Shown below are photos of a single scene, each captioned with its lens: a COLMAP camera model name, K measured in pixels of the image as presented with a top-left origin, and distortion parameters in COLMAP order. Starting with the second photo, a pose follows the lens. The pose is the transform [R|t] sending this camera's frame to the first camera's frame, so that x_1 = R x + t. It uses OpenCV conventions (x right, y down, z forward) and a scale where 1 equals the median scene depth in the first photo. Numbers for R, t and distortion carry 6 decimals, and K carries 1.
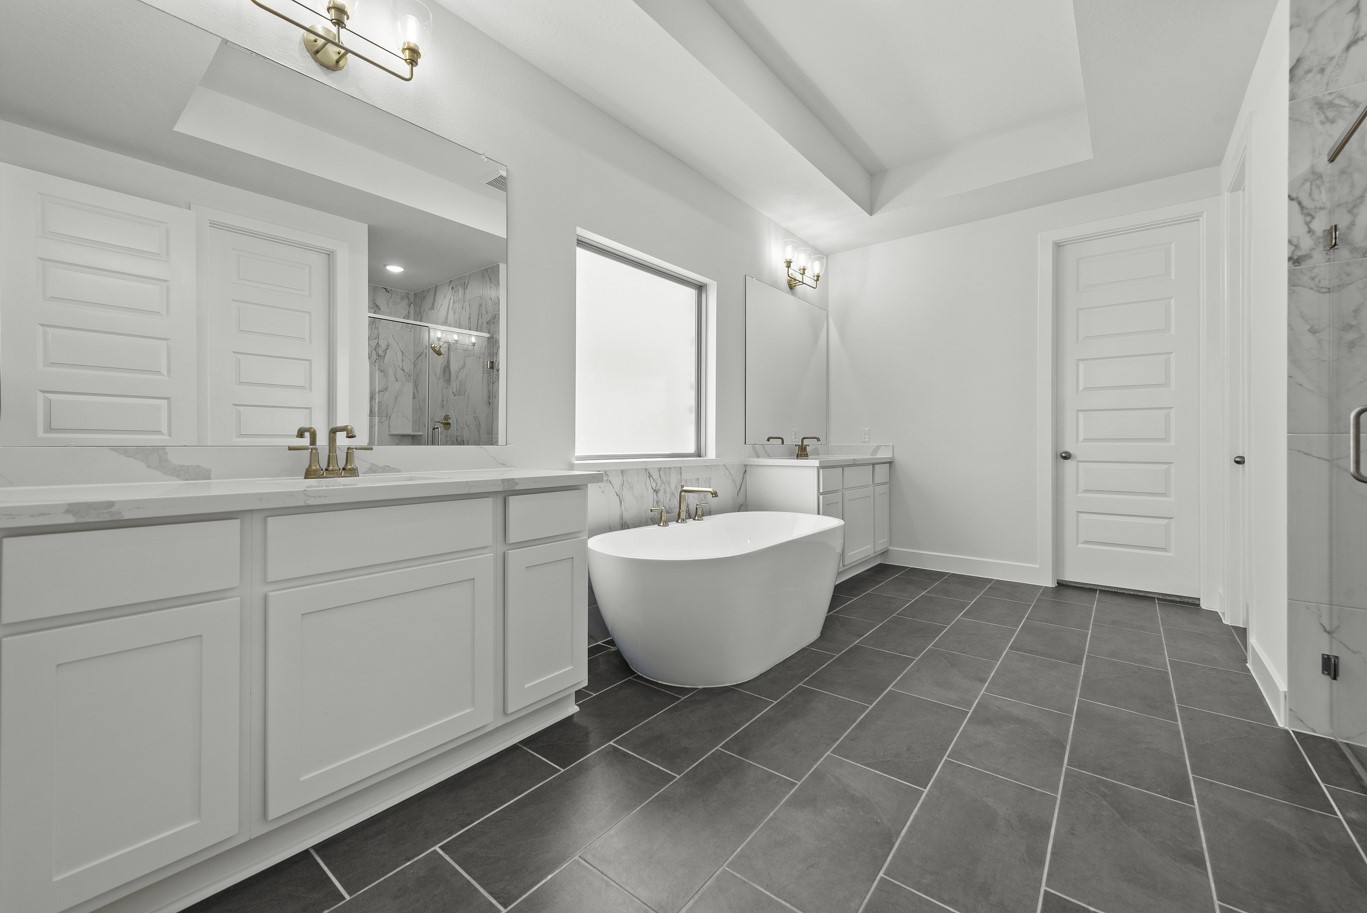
lens RADIAL K [[531.9, 0, 681.0], [0, 531.9, 446.4], [0, 0, 1]] dist [-0.002003, -0.000261]
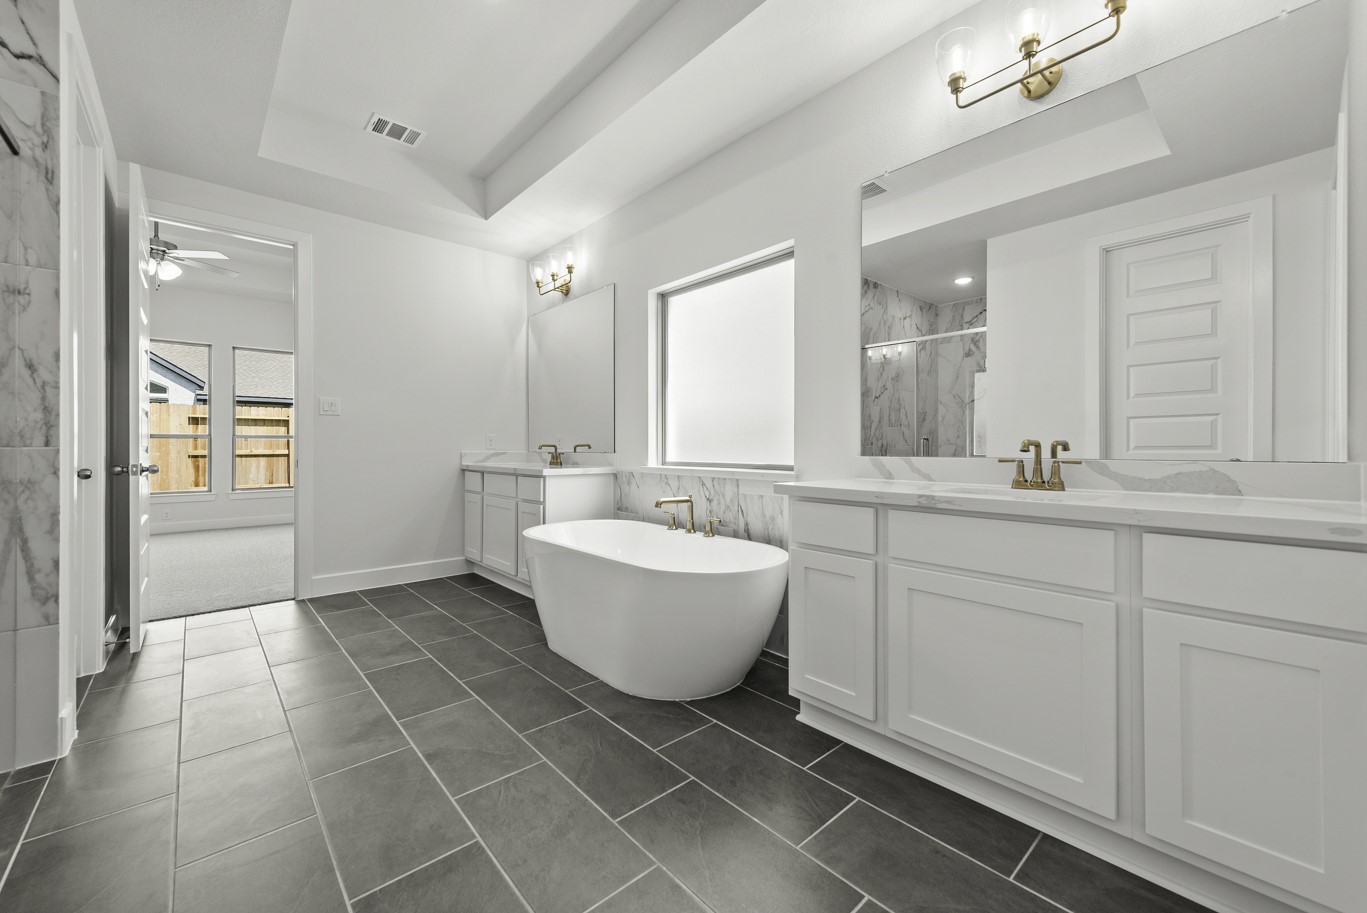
lens RADIAL K [[531.9, 0, 680.7], [0, 531.9, 452.7], [0, 0, 1]] dist [-0.002003, -0.000261]
pose [[-0.142576, -0.002517, -0.989781, 1.147396], [-0.013877, 0.999904, -0.000544, -0.004691], [0.989687, 0.013658, -0.142597, 1.313668]]
